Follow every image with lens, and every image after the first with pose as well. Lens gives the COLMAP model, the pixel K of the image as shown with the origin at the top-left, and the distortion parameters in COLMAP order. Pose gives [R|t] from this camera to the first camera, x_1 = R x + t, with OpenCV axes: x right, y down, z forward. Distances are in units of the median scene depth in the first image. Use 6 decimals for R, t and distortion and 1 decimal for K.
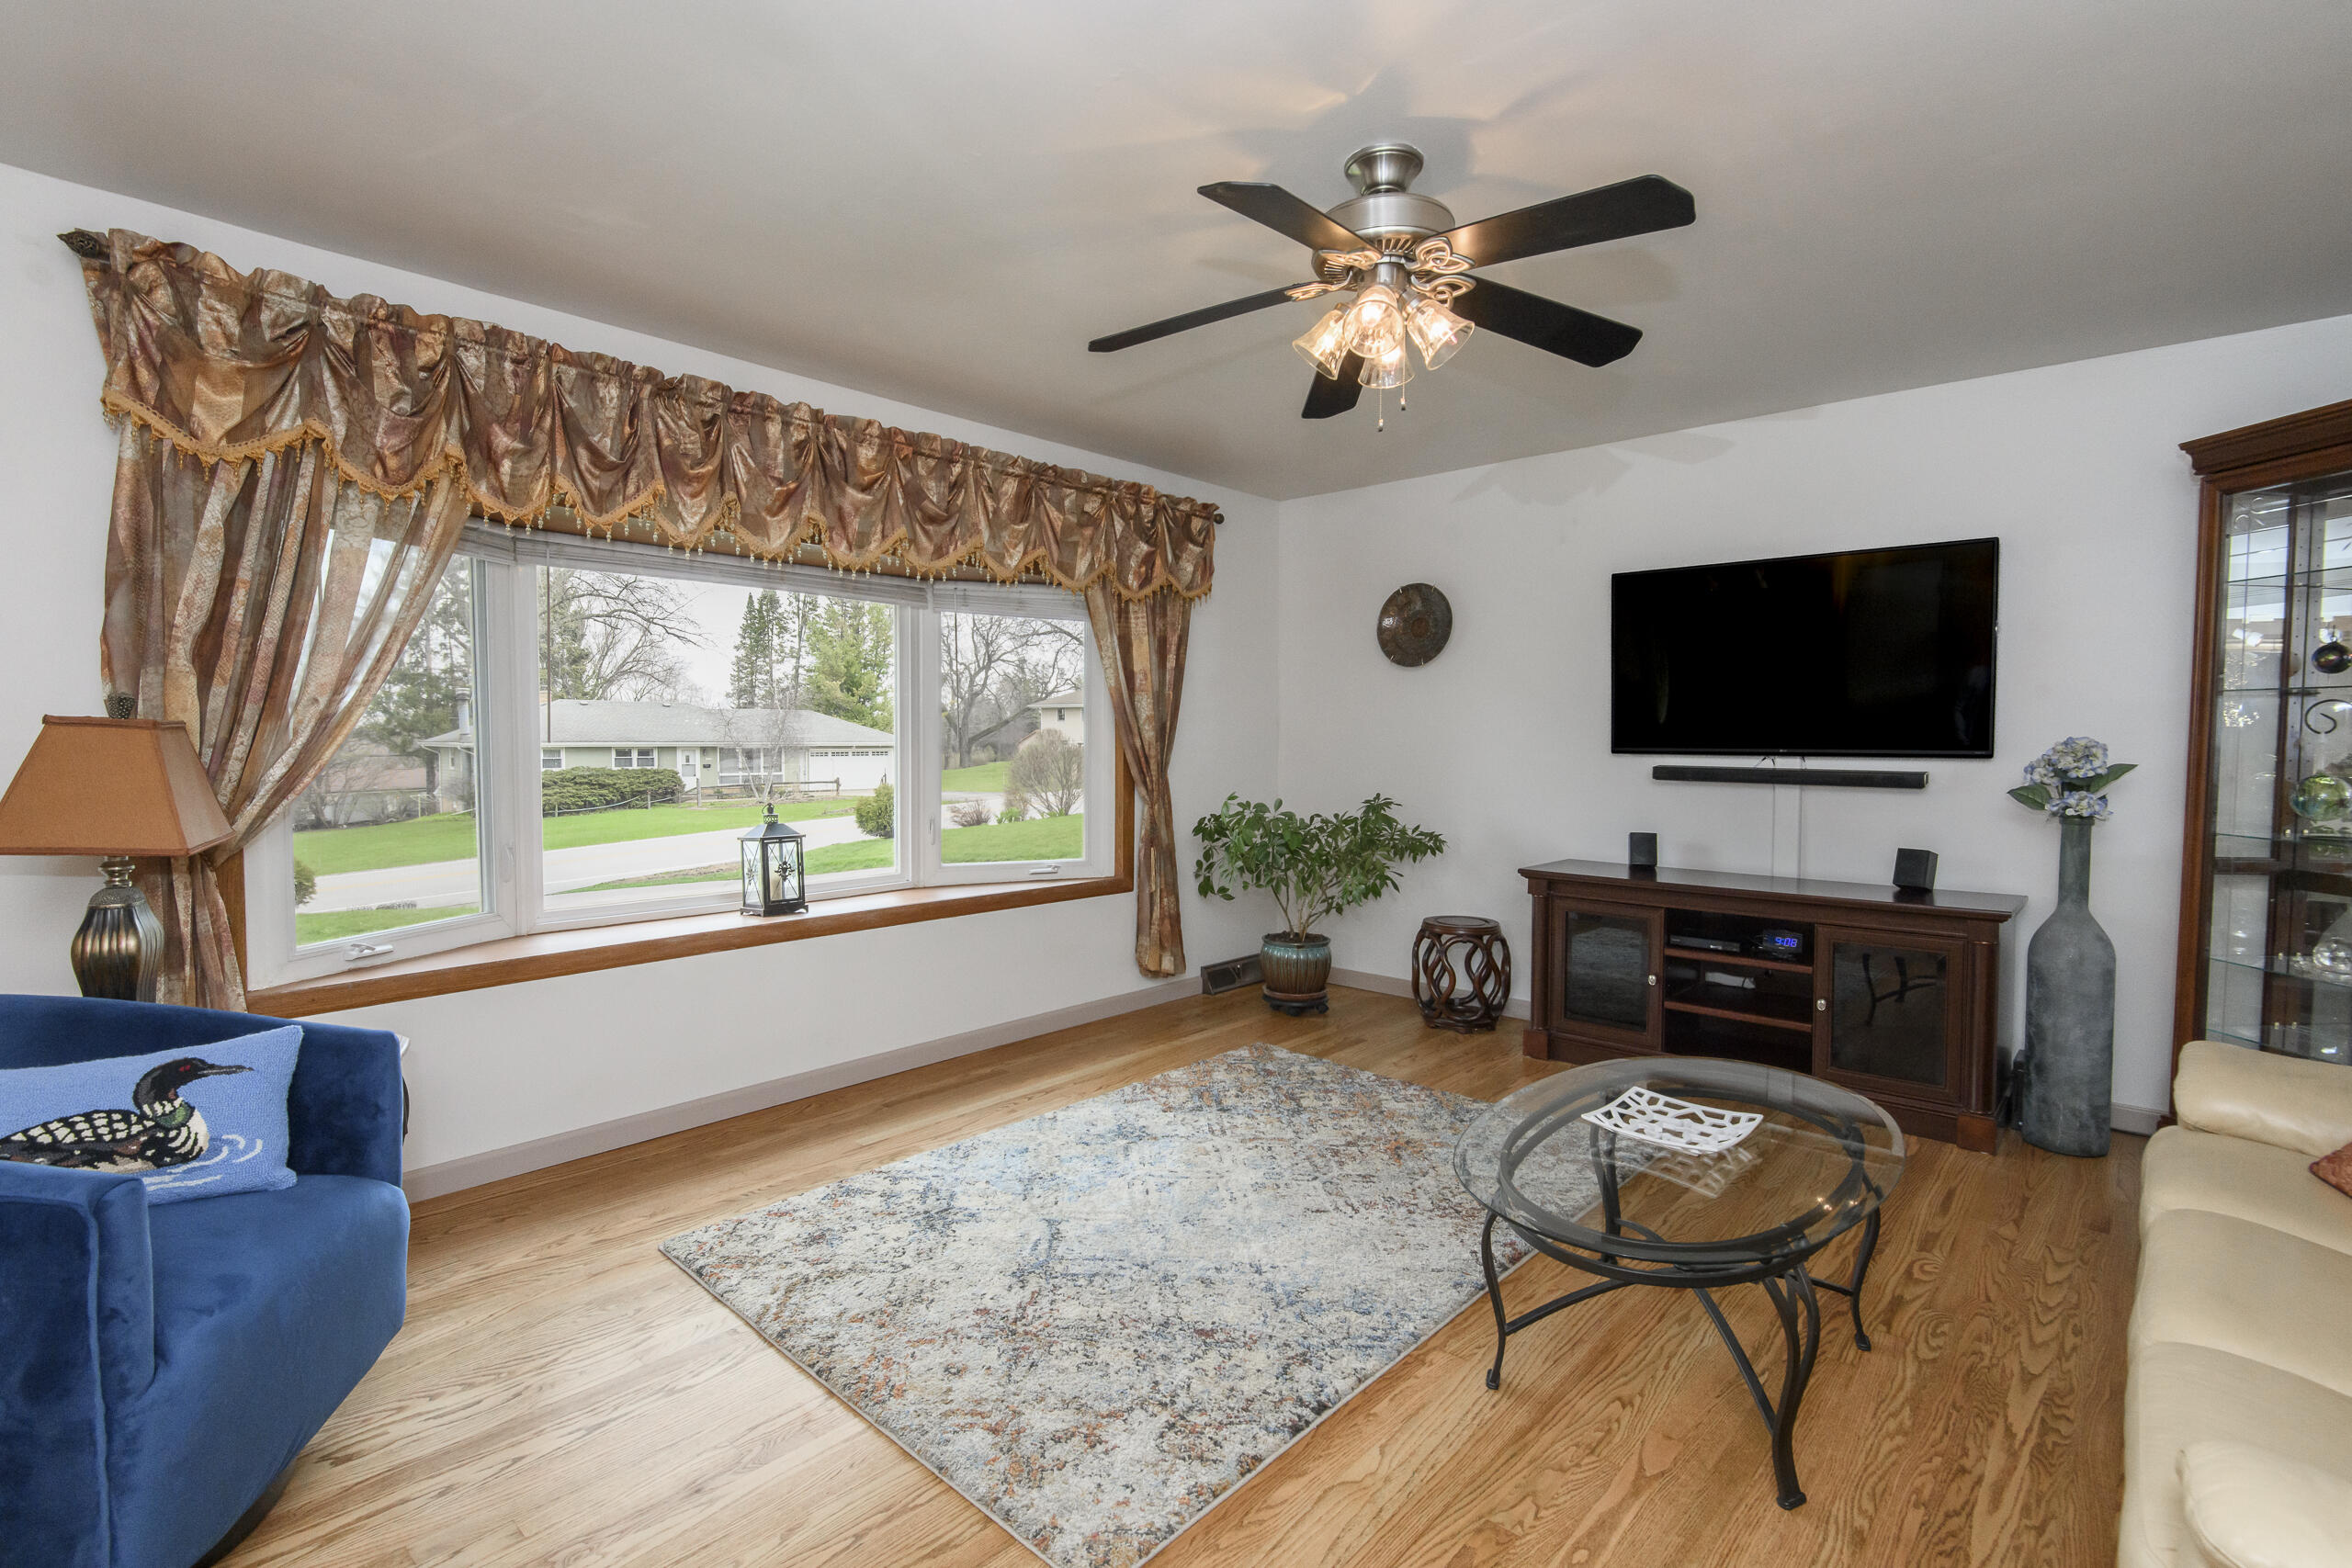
lens RADIAL K [[1088.0, 0, 1169.5], [0, 1088.0, 775.8], [0, 0, 1]] dist [-0.000753, -0.001101]
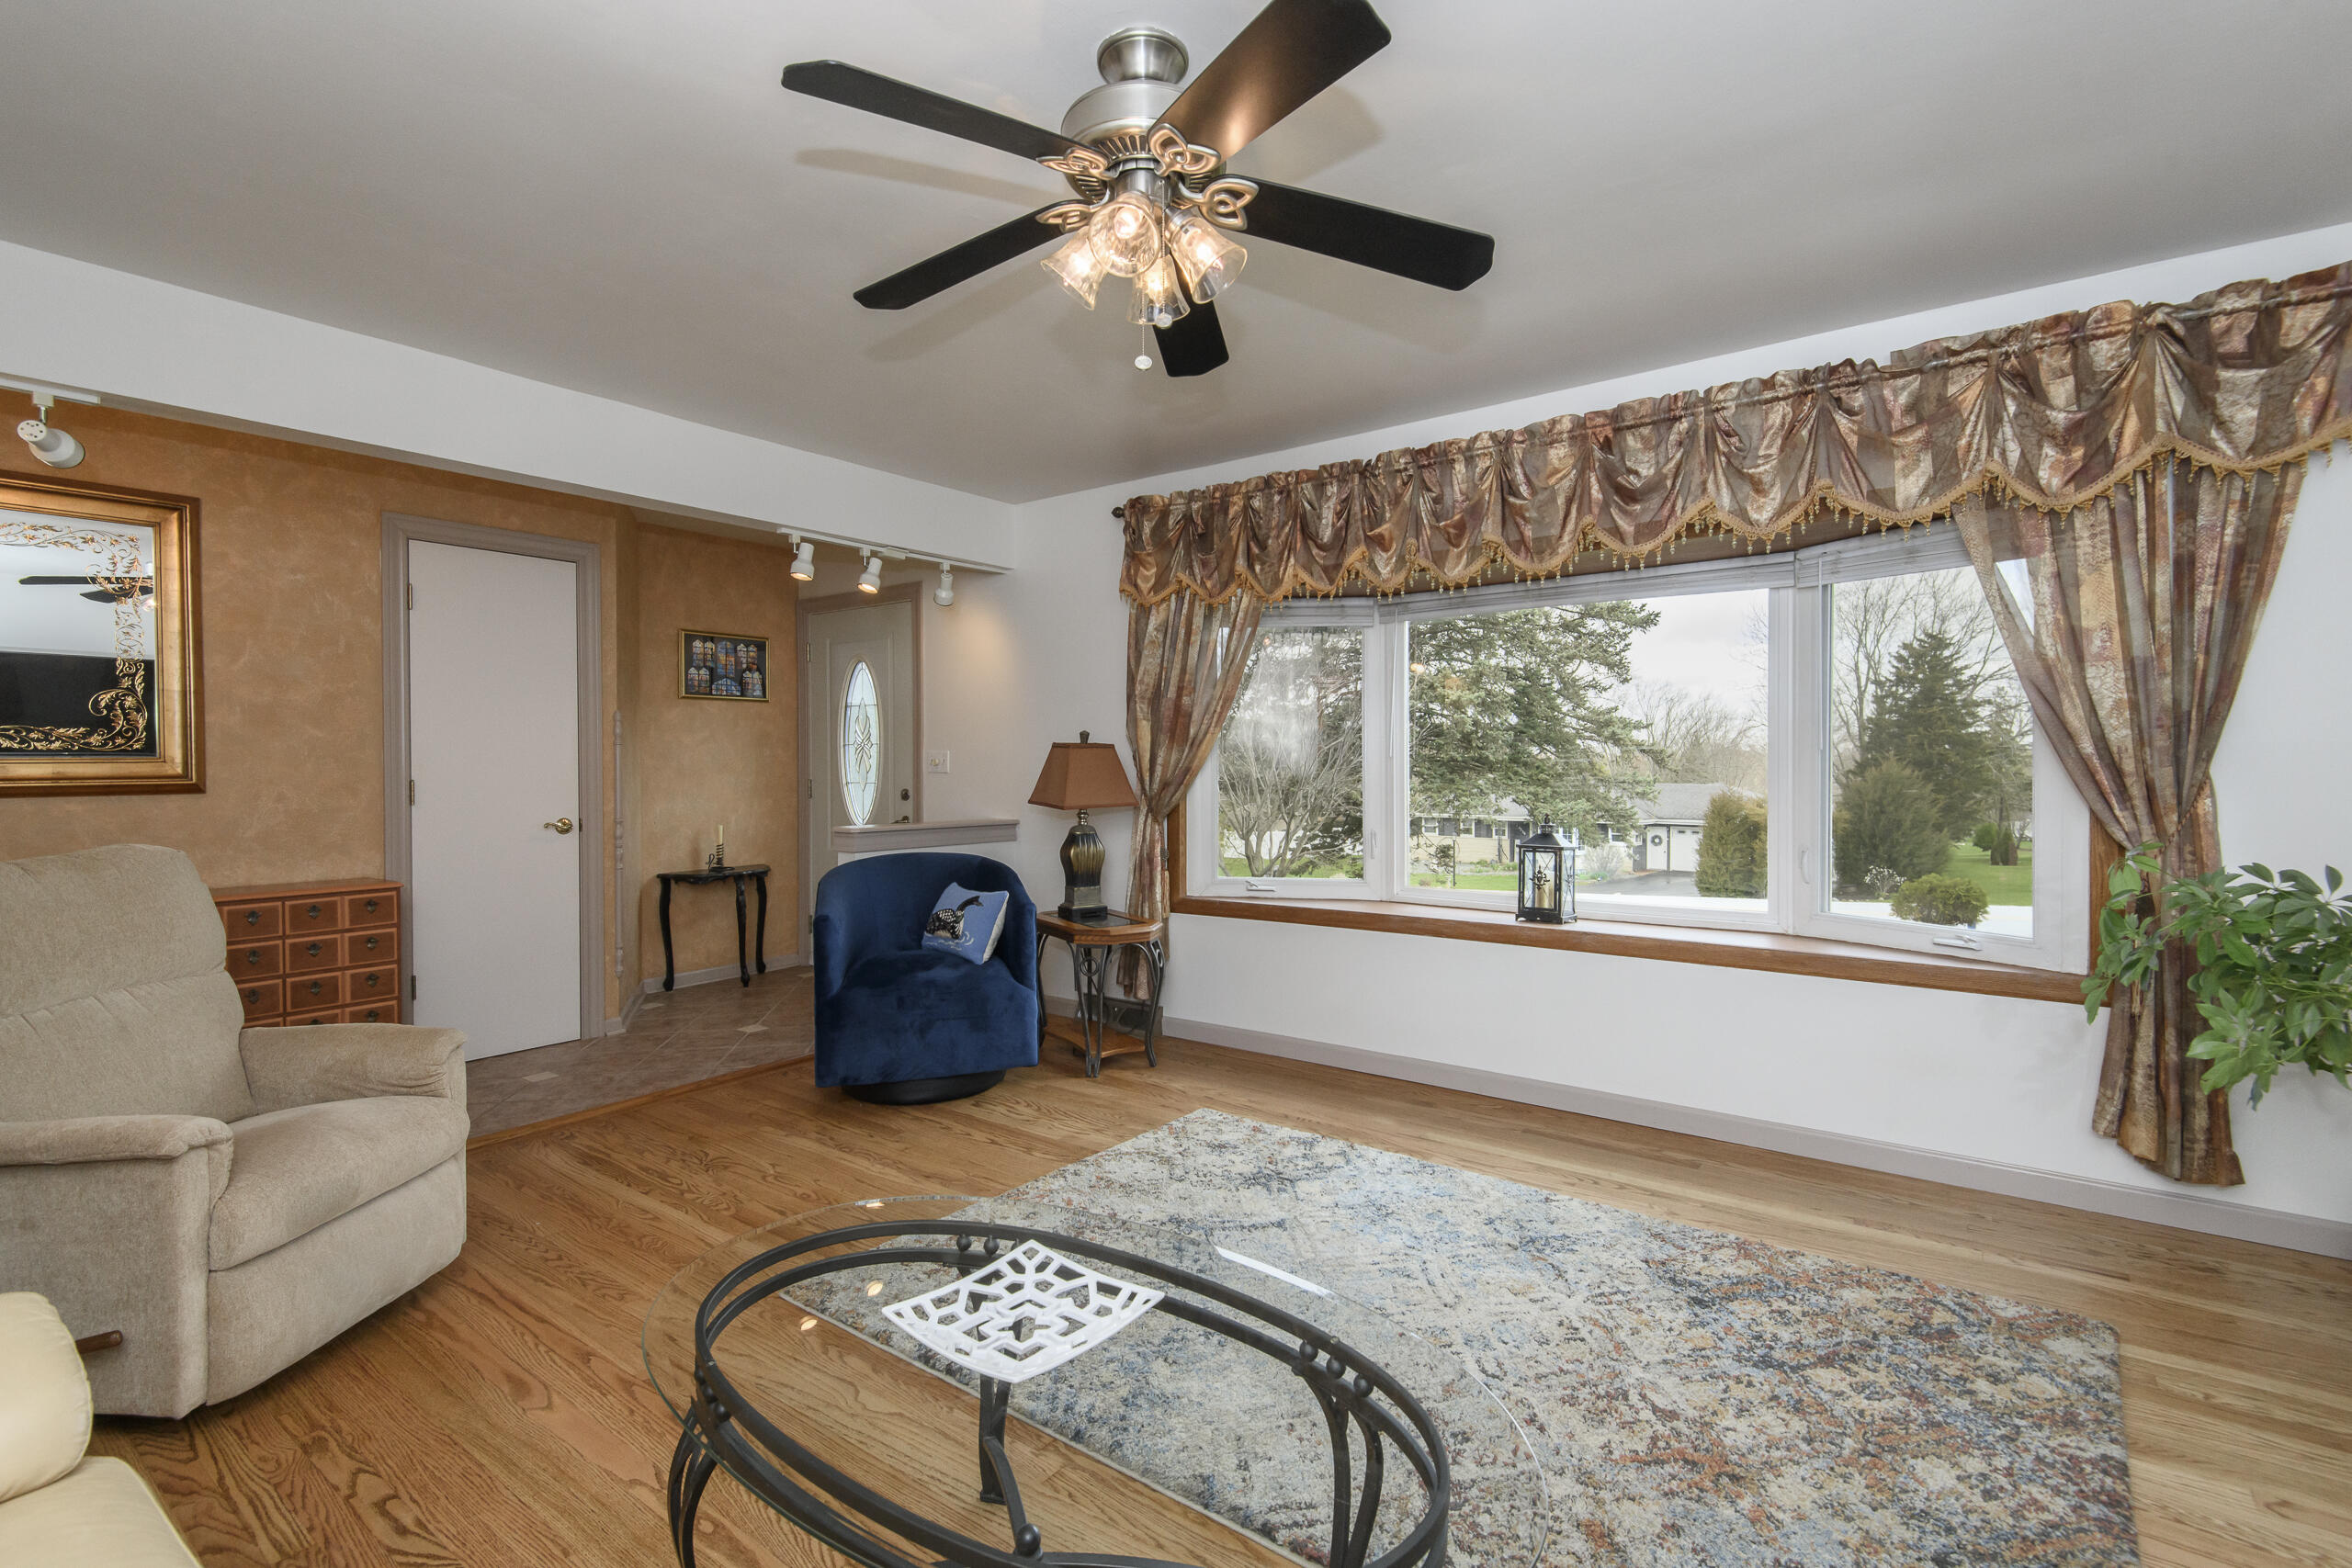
lens RADIAL K [[1056.7, 0, 1175.2], [0, 1056.7, 775.7], [0, 0, 1]] dist [0.045826, -0.038136]
pose [[0.098773, 0.009163, -0.995068, 0.697960], [-0.032035, 0.999469, 0.006024, -0.006502], [0.994594, 0.031282, 0.099014, 0.641173]]
